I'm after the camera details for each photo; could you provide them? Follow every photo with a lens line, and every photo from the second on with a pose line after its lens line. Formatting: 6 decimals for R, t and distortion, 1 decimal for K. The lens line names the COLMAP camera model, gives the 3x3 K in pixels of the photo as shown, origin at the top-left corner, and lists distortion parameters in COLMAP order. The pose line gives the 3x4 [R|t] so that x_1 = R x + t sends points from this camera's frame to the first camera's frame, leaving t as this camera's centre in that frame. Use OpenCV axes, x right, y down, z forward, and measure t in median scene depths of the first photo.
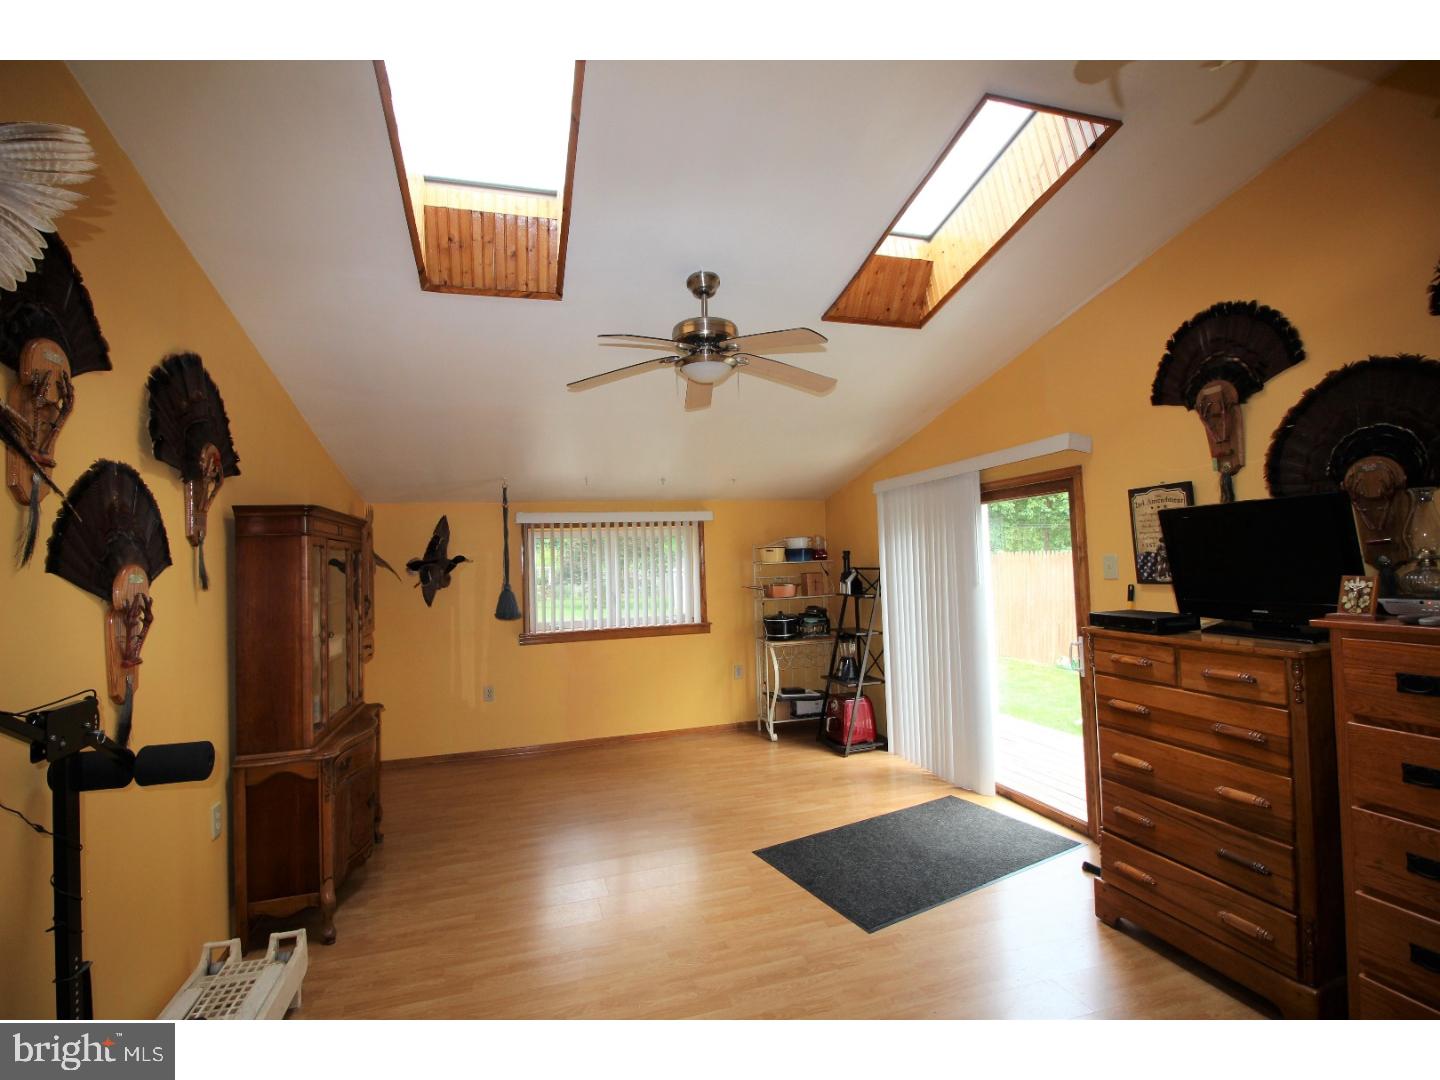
lens RADIAL K [[664.4, 0, 713.9], [0, 664.4, 539.9], [0, 0, 1]] dist [-0.002099, -0.009688]
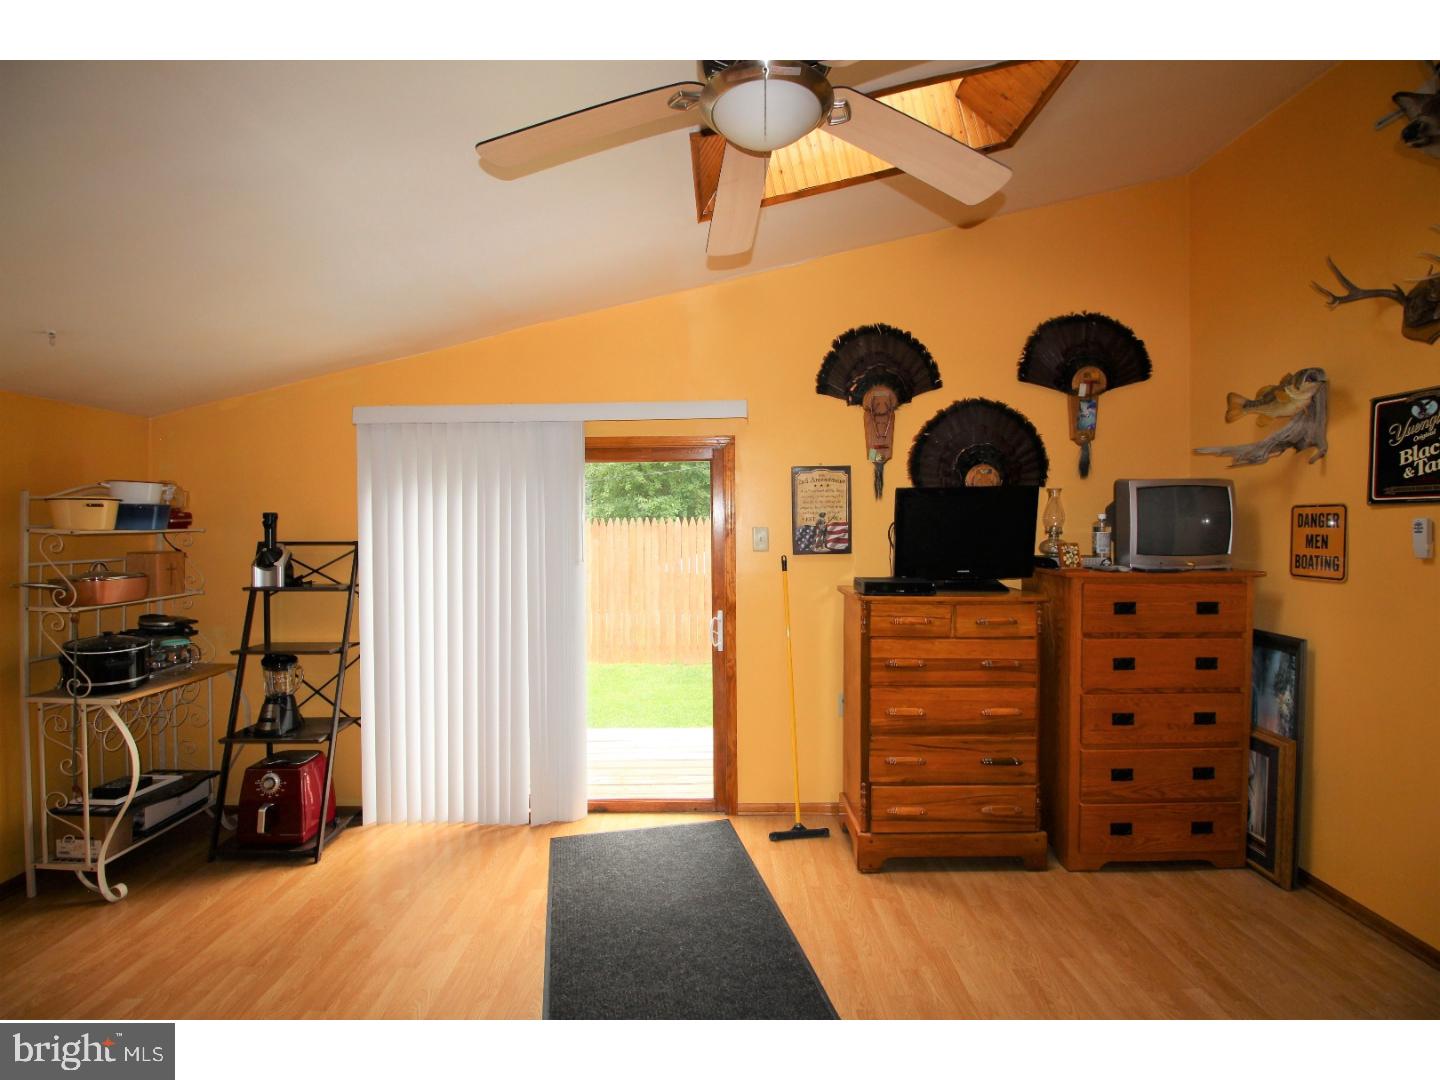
lens RADIAL K [[664.4, 0, 720.3], [0, 664.4, 535.1], [0, 0, 1]] dist [-0.002099, -0.009688]
pose [[0.285577, 0.016190, 0.958219, -0.455098], [-0.034618, 0.999379, -0.006568, 0.047925], [-0.957730, -0.031296, 0.285960, 0.846665]]
